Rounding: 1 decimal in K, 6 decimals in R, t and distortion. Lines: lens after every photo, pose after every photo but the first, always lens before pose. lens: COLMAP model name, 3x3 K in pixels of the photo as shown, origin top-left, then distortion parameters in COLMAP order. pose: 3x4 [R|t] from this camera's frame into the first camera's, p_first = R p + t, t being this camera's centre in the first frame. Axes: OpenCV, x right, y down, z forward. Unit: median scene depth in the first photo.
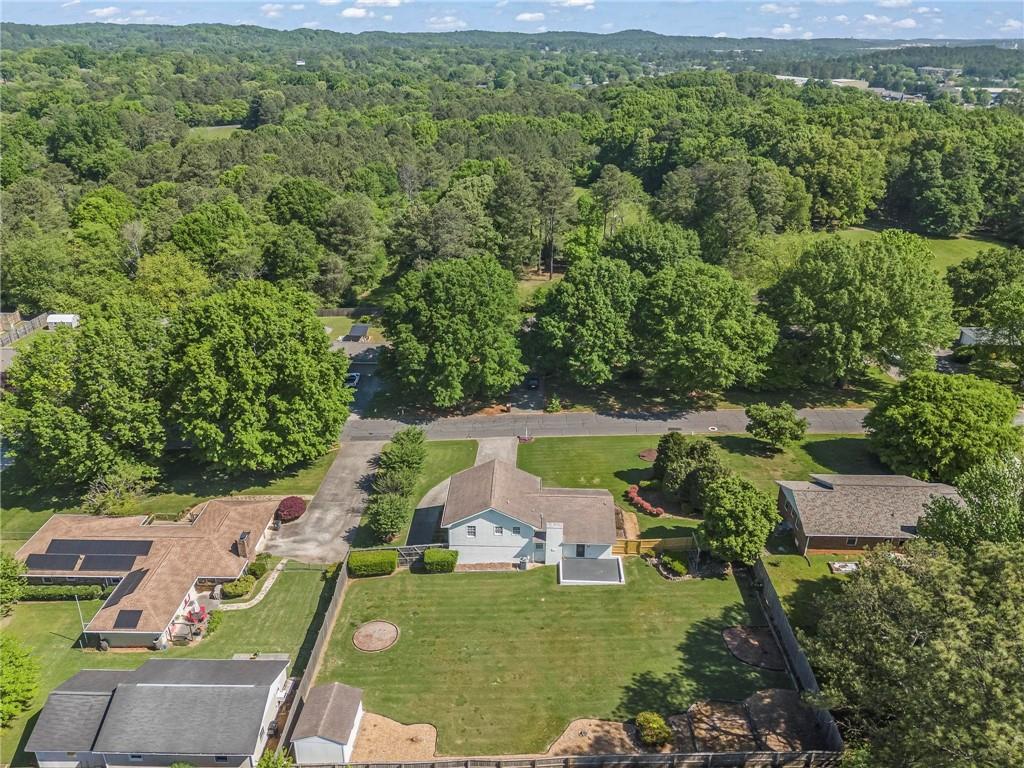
lens RADIAL K [[742.3, 0, 509.9], [0, 742.3, 381.9], [0, 0, 1]] dist [0.085417, -0.080170]
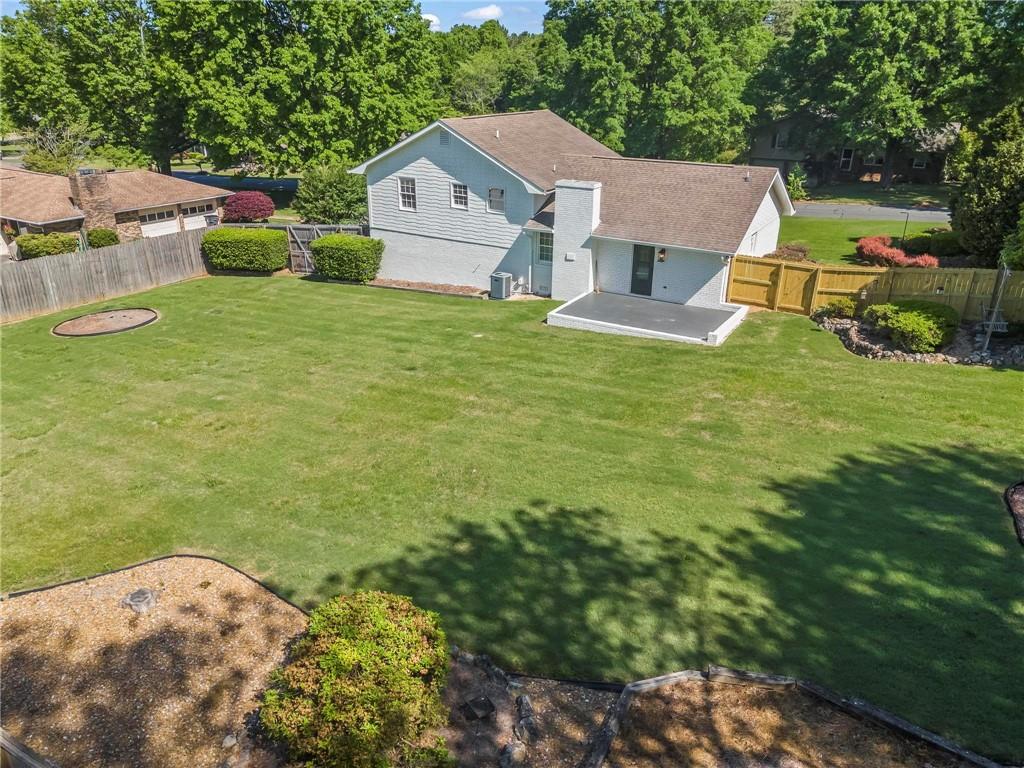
lens RADIAL K [[742.3, 0, 509.9], [0, 742.3, 381.9], [0, 0, 1]] dist [0.085417, -0.080170]
pose [[0.878940, 0.193276, -0.436014, 0.247714], [-0.203700, 0.978758, 0.023233, 0.334165], [0.431243, 0.068395, 0.899640, 0.746808]]
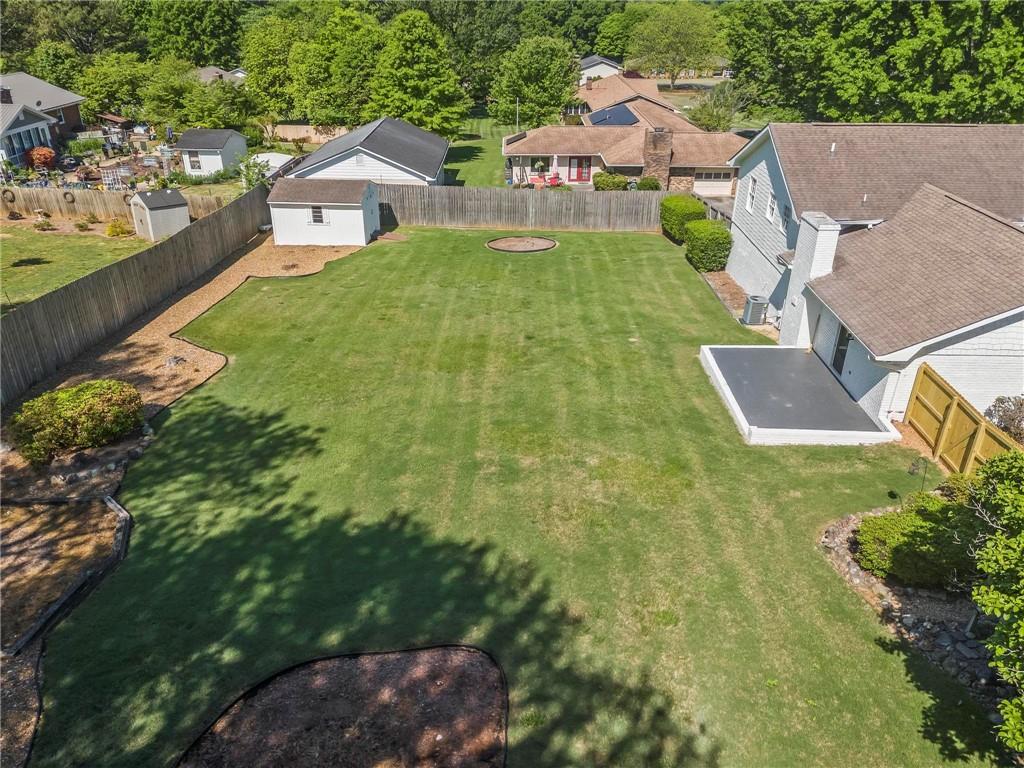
lens RADIAL K [[731.6, 0, 525.0], [0, 731.6, 402.6], [0, 0, 1]] dist [0.075973, -0.080271]
pose [[0.036243, 0.482862, -0.874946, 0.425518], [-0.421074, 0.801387, 0.424824, 0.200589], [0.906302, 0.353020, 0.232365, 0.967284]]
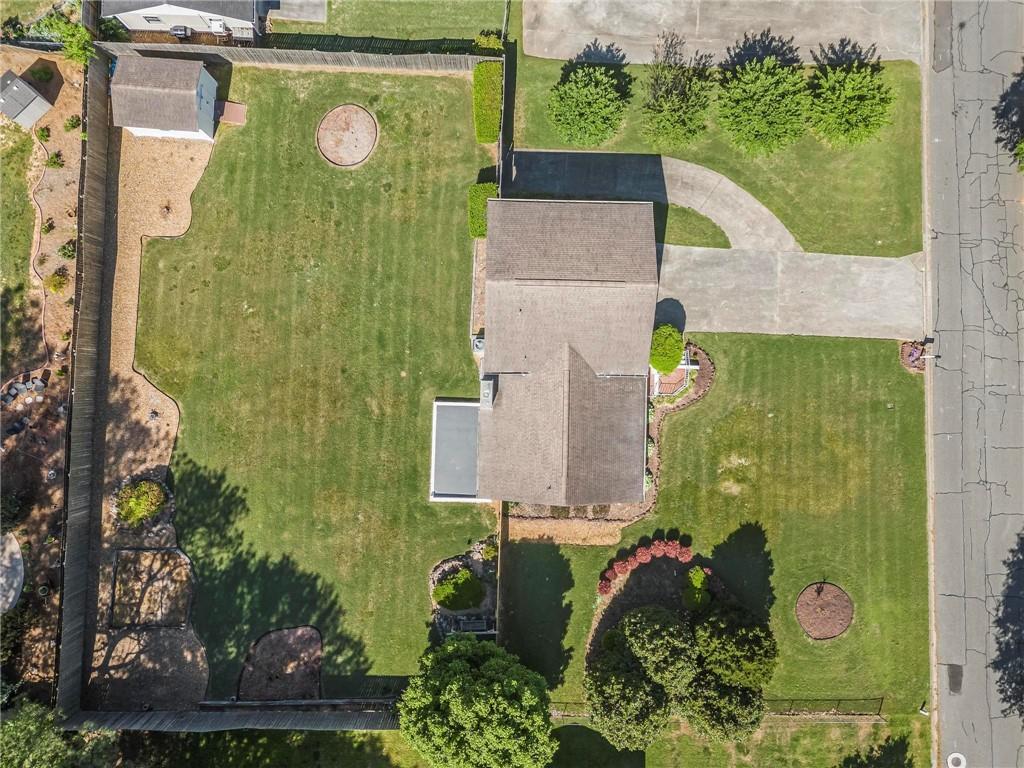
lens RADIAL K [[742.3, 0, 509.9], [0, 742.3, 381.9], [0, 0, 1]] dist [0.085417, -0.080170]
pose [[0.009963, 0.999889, -0.011082, 0.066348], [-0.438037, 0.014327, 0.898843, -0.384061], [0.898902, -0.004101, 0.438131, 0.879089]]
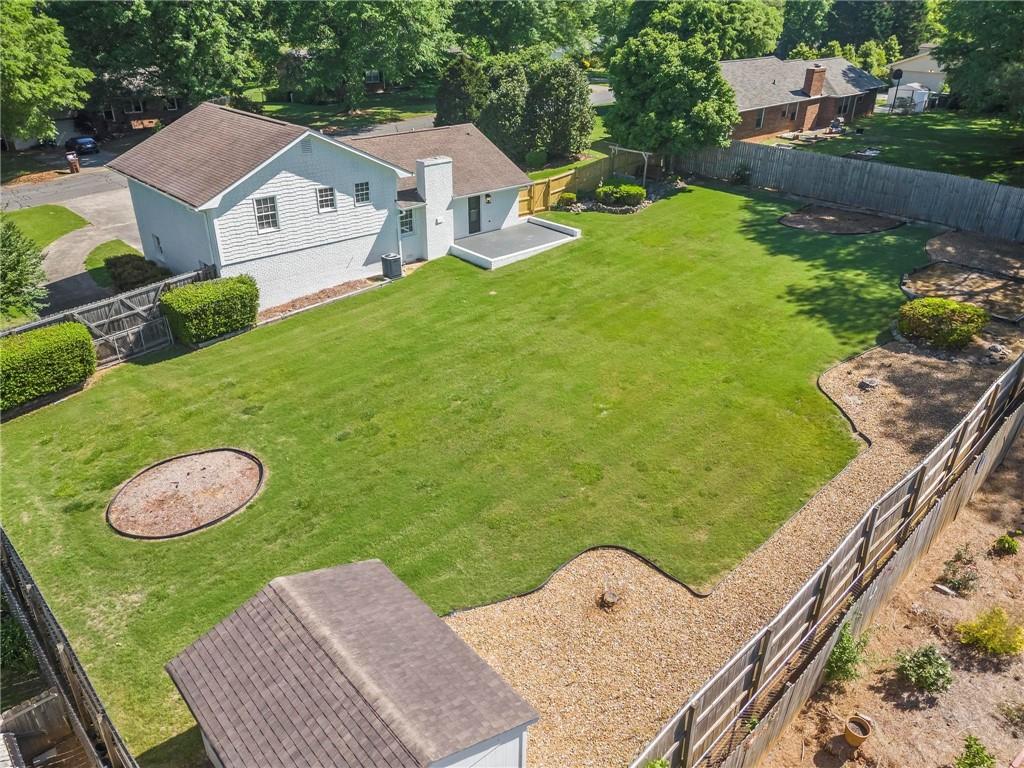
lens RADIAL K [[742.3, 0, 509.9], [0, 742.3, 381.9], [0, 0, 1]] dist [0.085417, -0.080170]
pose [[0.709867, -0.320982, 0.626945, -0.282933], [0.278870, 0.945466, 0.168304, 0.297575], [-0.646777, 0.055362, 0.760667, 0.713842]]
